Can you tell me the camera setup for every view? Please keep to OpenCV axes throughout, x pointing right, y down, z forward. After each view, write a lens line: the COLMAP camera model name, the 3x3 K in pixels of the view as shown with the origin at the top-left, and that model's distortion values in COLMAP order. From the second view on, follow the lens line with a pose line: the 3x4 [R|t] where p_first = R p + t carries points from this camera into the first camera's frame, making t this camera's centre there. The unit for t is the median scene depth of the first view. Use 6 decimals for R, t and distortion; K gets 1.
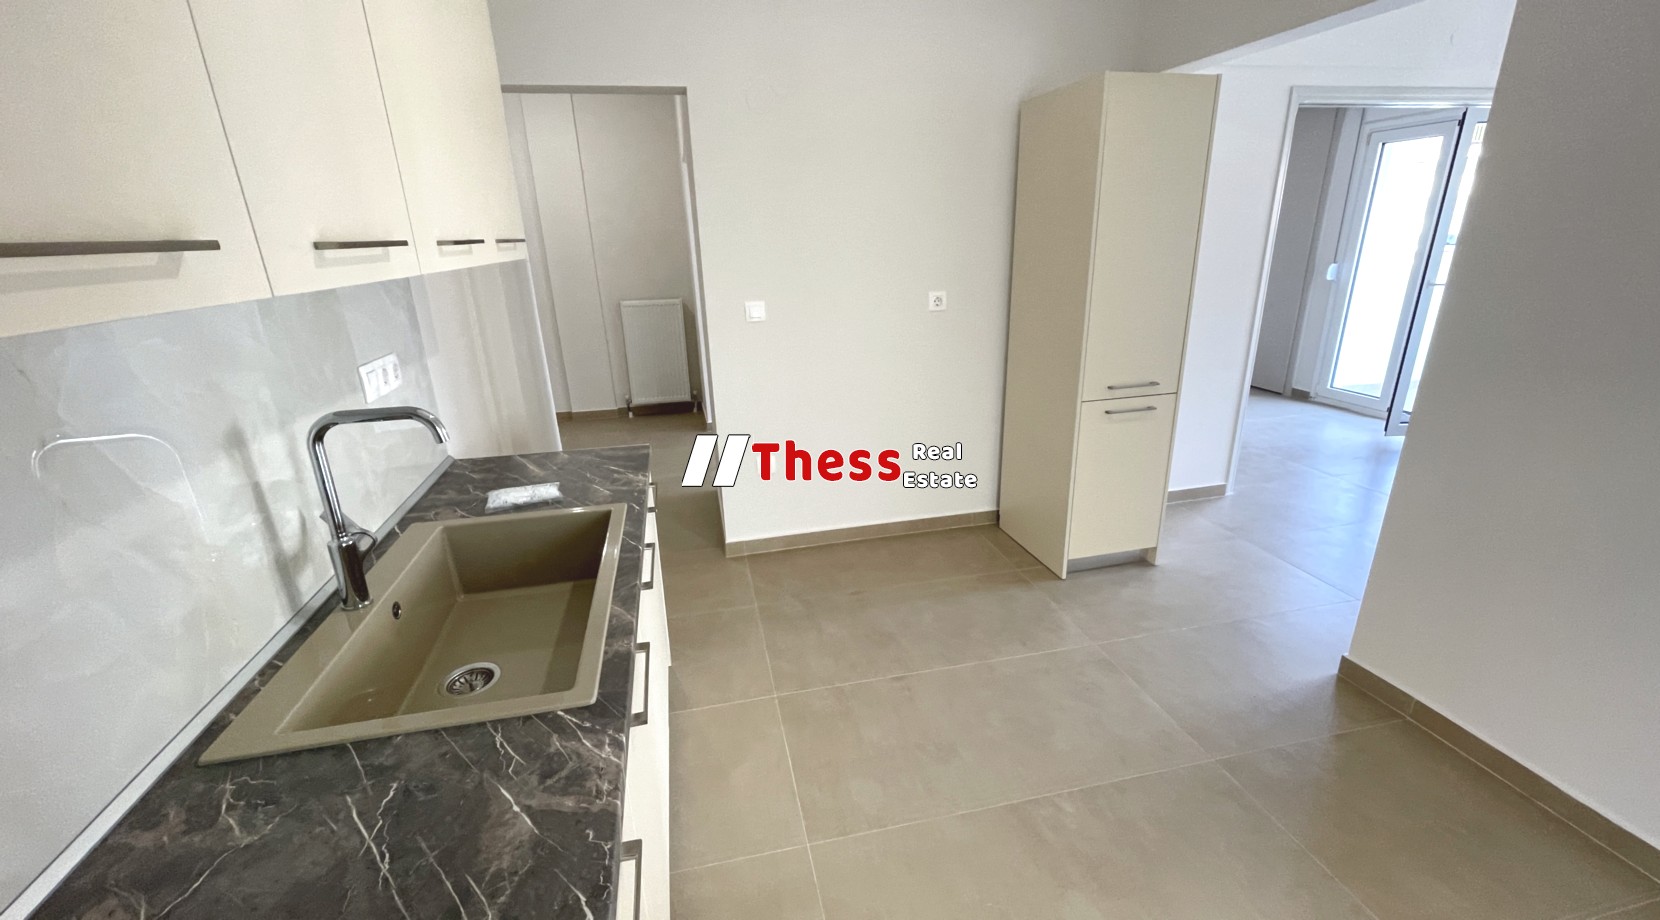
lens RADIAL K [[669.4, 0, 828.9], [0, 669.4, 461.1], [0, 0, 1]] dist [-0.001341, 0.000040]
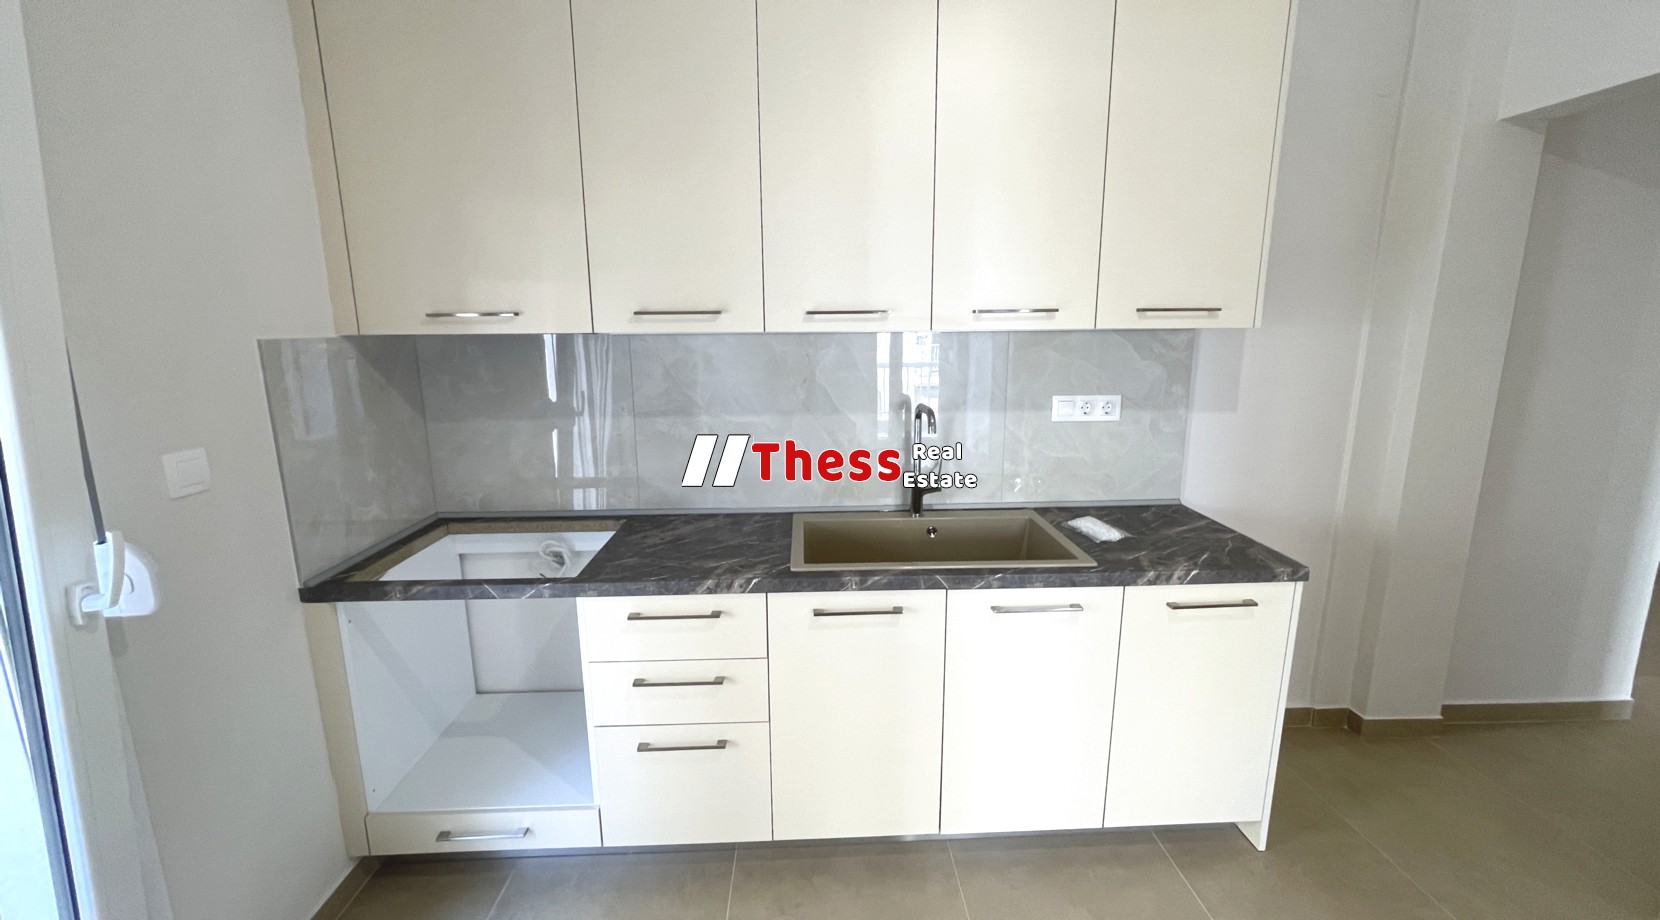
lens RADIAL K [[669.4, 0, 825.3], [0, 669.4, 456.5], [0, 0, 1]] dist [-0.001341, 0.000040]
pose [[-0.180937, 0.222188, -0.958068, 0.752371], [-0.307173, 0.912647, 0.269666, -0.247175], [0.934295, 0.343085, -0.096881, 0.704270]]
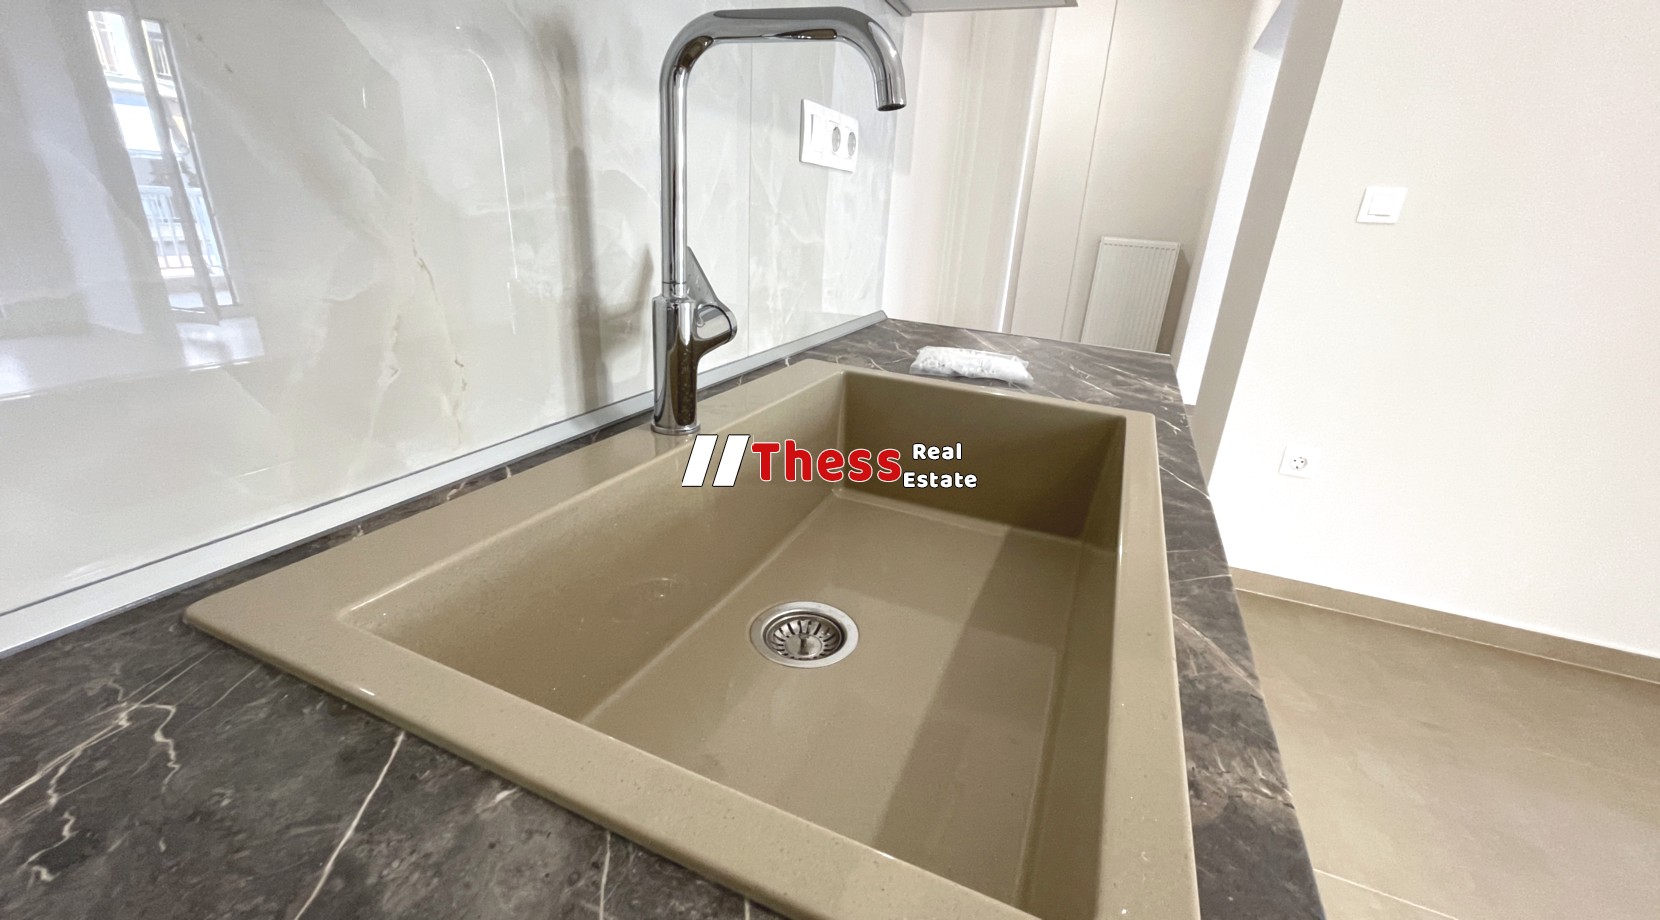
lens RADIAL K [[669.4, 0, 832.7], [0, 669.4, 467.3], [0, 0, 1]] dist [-0.001341, 0.000040]
pose [[0.805218, 0.284497, -0.520274, -0.237821], [-0.267381, 0.957330, 0.109668, 0.117660], [0.529274, 0.050805, 0.846928, 0.472262]]
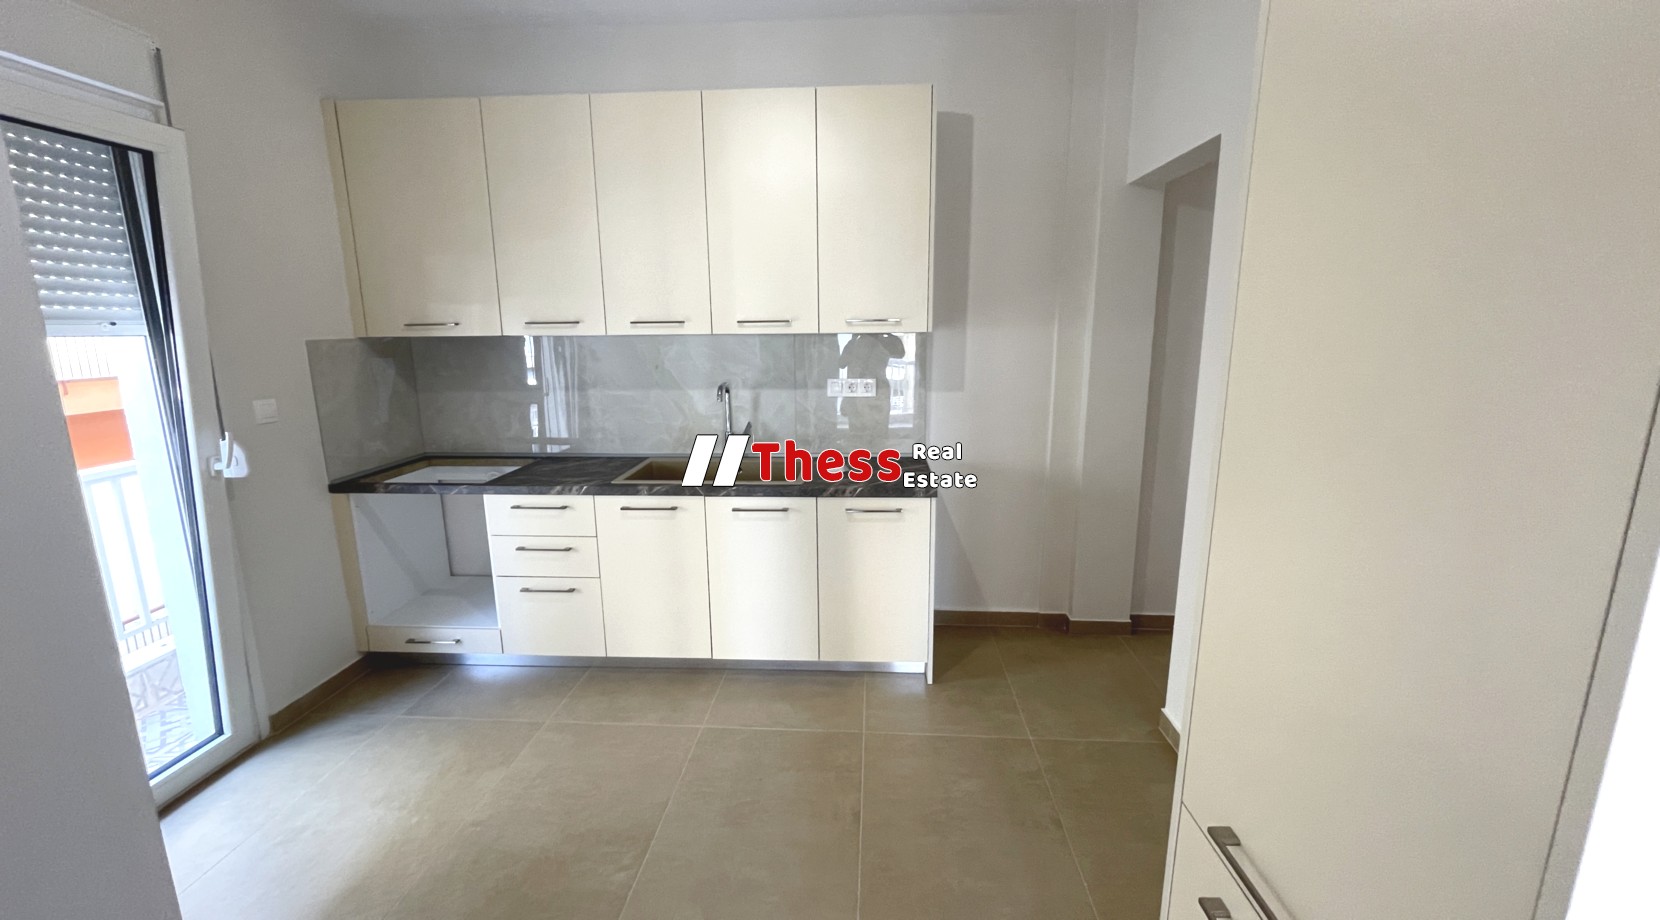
lens RADIAL K [[669.4, 0, 825.1], [0, 669.4, 458.7], [0, 0, 1]] dist [-0.001341, 0.000040]
pose [[-0.282360, 0.223761, -0.932847, 1.214407], [-0.293428, 0.905665, 0.306058, -0.520459], [0.913331, 0.360142, -0.190066, 1.414169]]
